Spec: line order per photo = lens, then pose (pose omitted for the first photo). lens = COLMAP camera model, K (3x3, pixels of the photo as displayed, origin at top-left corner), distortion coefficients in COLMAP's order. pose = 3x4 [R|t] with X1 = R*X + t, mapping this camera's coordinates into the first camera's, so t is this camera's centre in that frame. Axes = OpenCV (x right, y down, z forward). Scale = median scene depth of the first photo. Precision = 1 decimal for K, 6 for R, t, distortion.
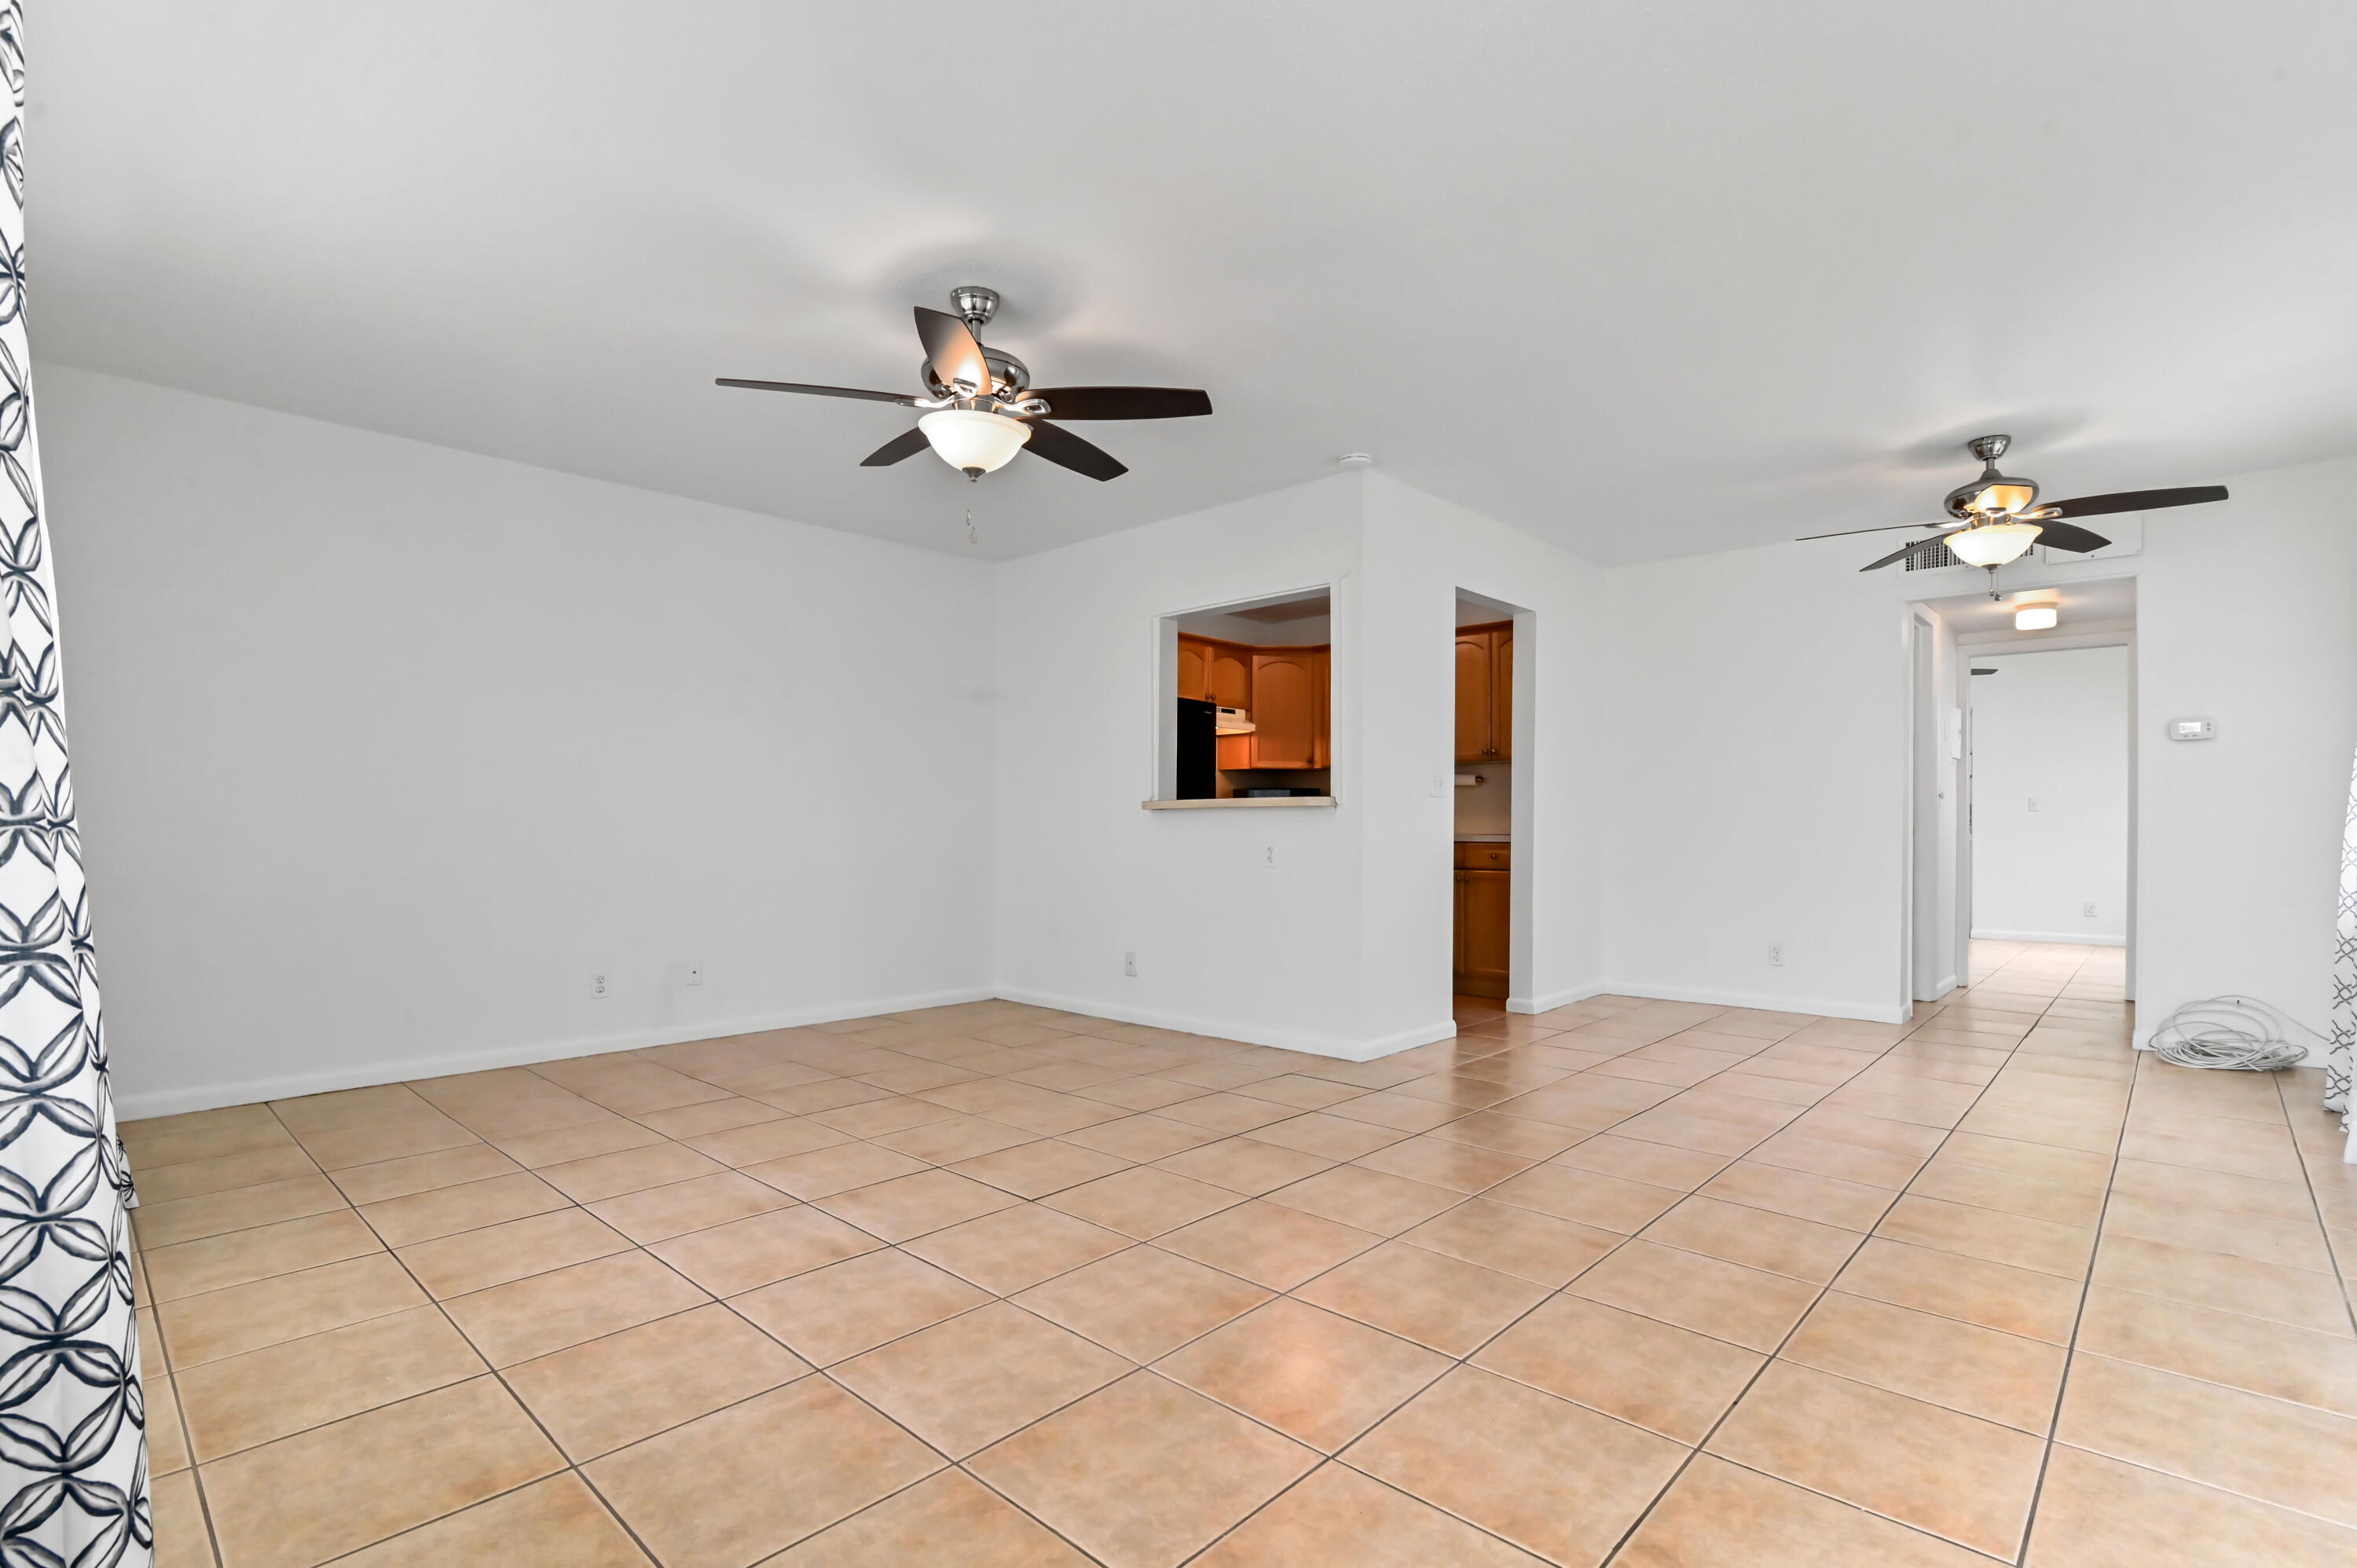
lens RADIAL K [[1093.6, 0, 1178.6], [0, 1093.6, 836.2], [0, 0, 1]] dist [-0.018527, 0.000147]
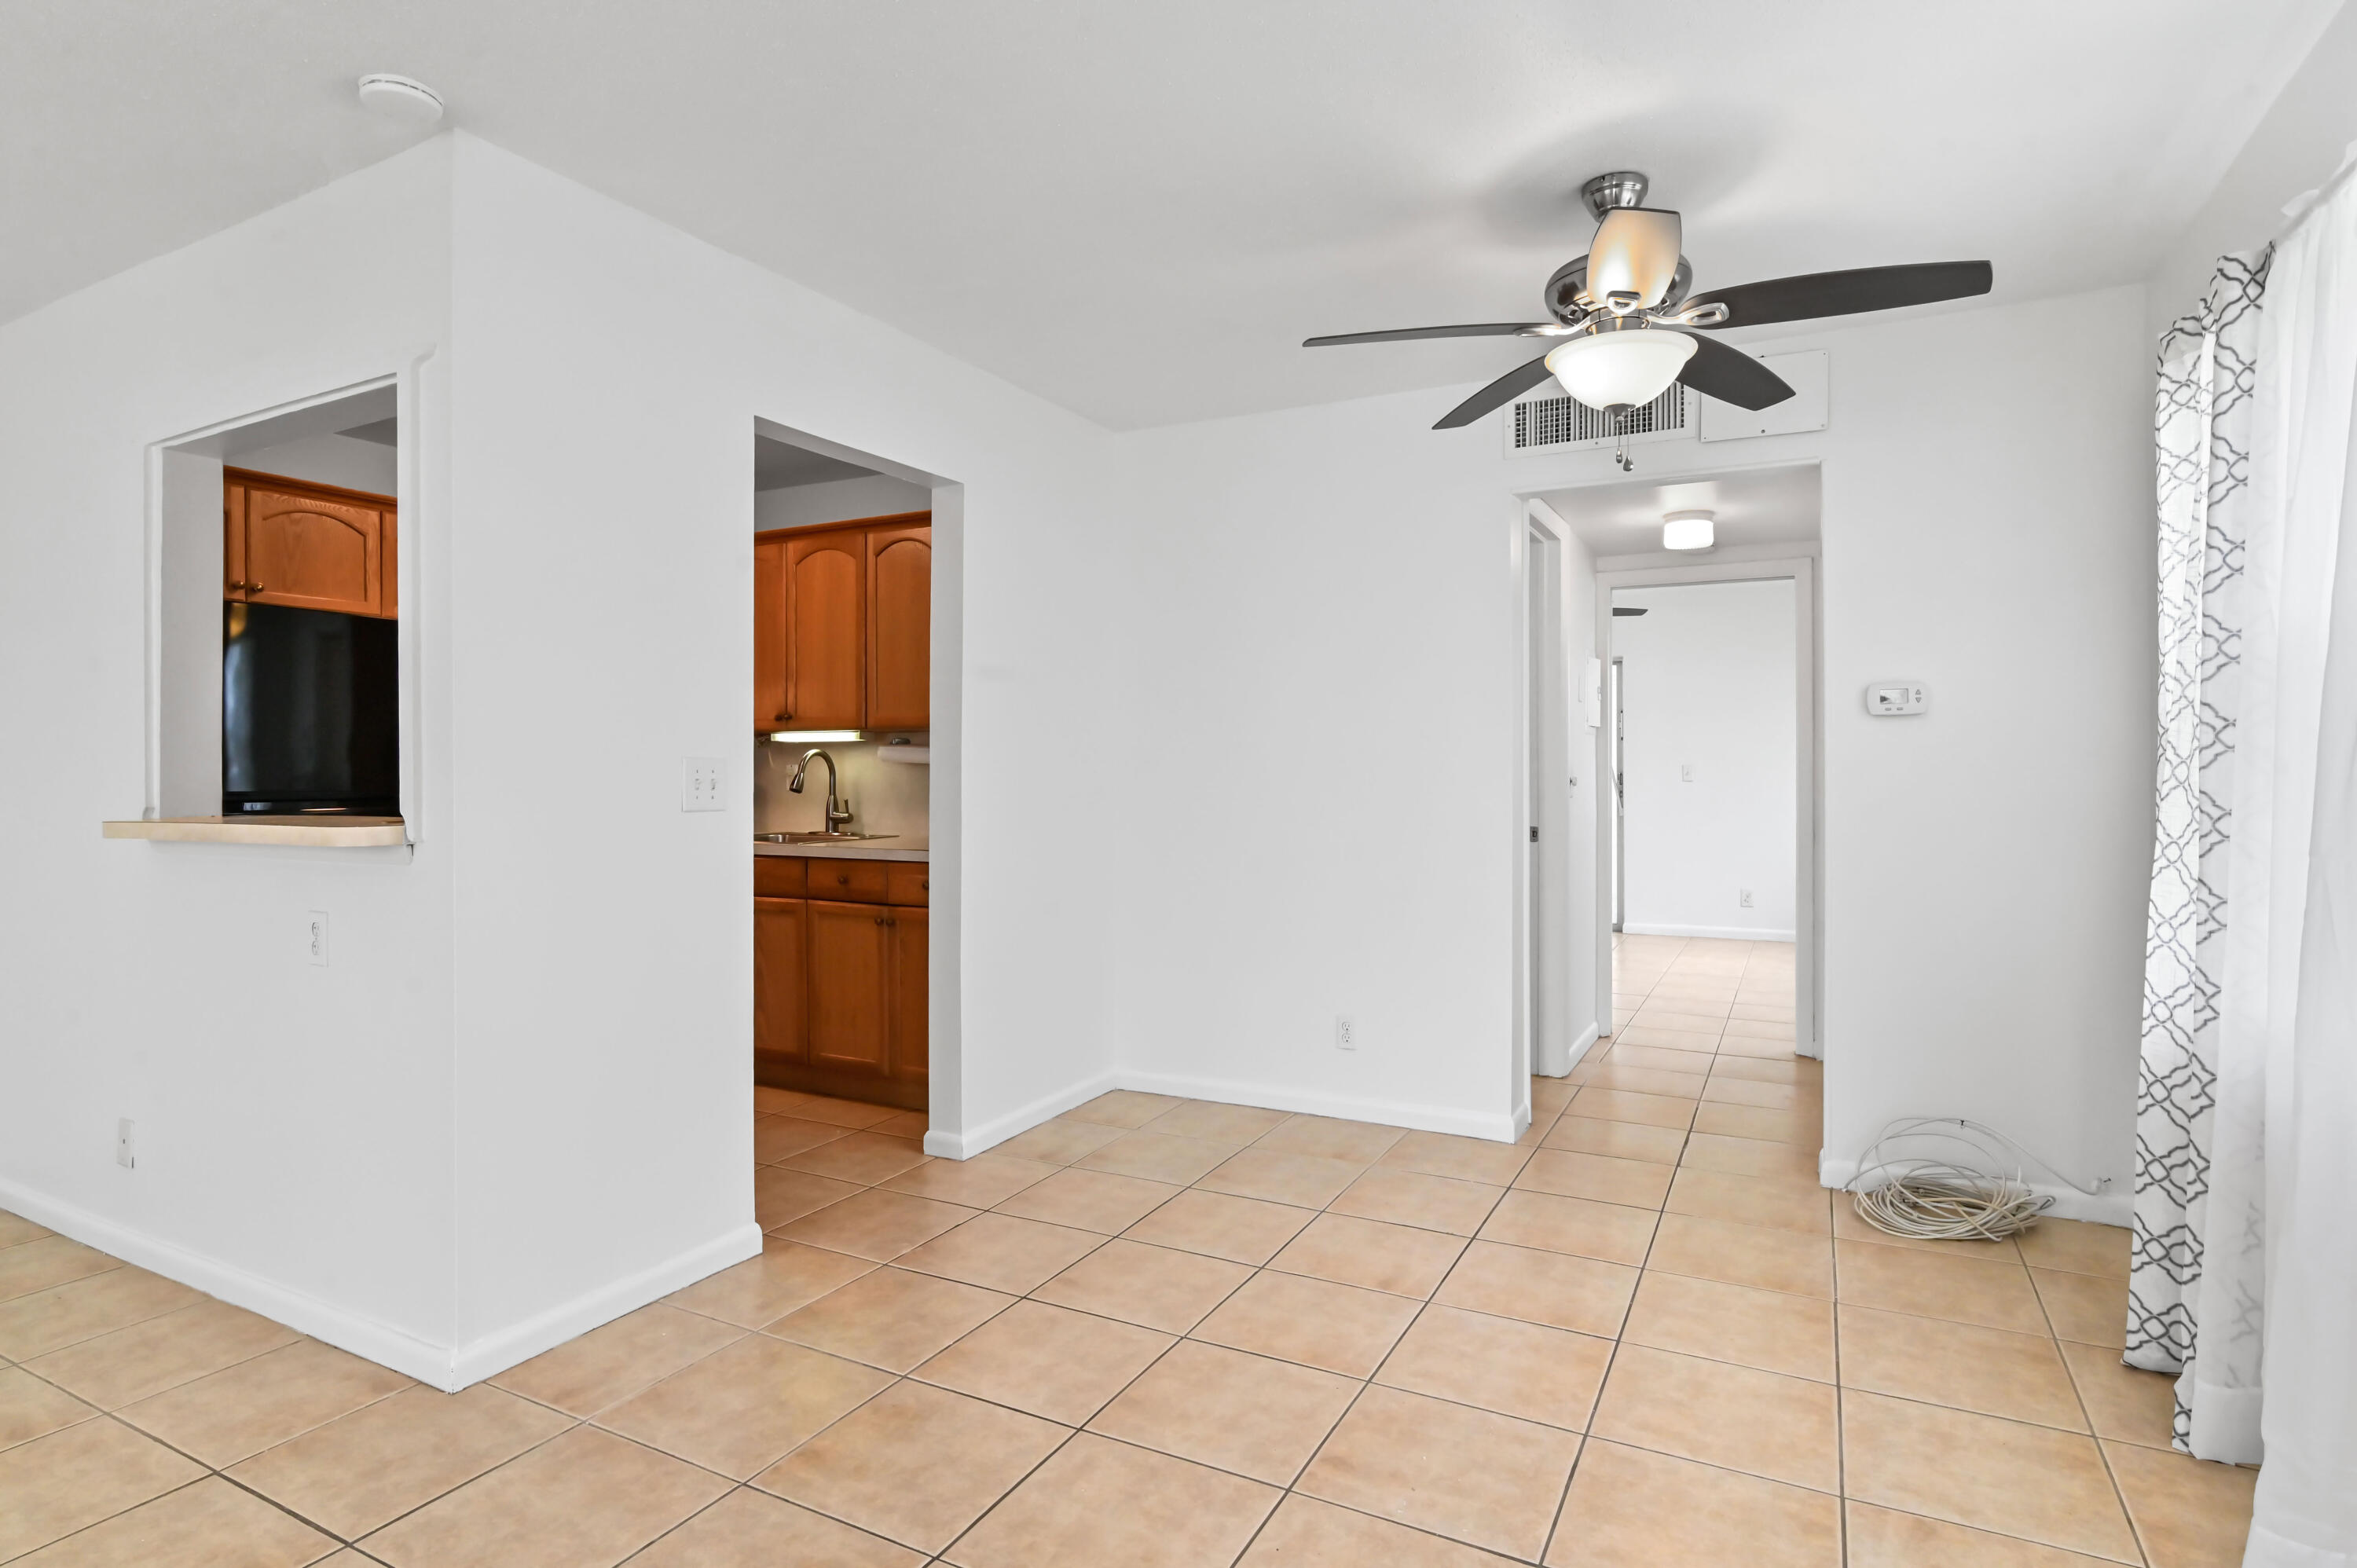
lens RADIAL K [[1211.8, 0, 1178.5], [0, 1211.8, 784.0], [0, 0, 1]] dist [-0.000975, -0.015145]
pose [[0.963537, -0.008048, 0.267453, 0.278135], [0.007835, 0.999968, 0.001862, -0.044609], [-0.267460, 0.000302, 0.963569, 0.349869]]
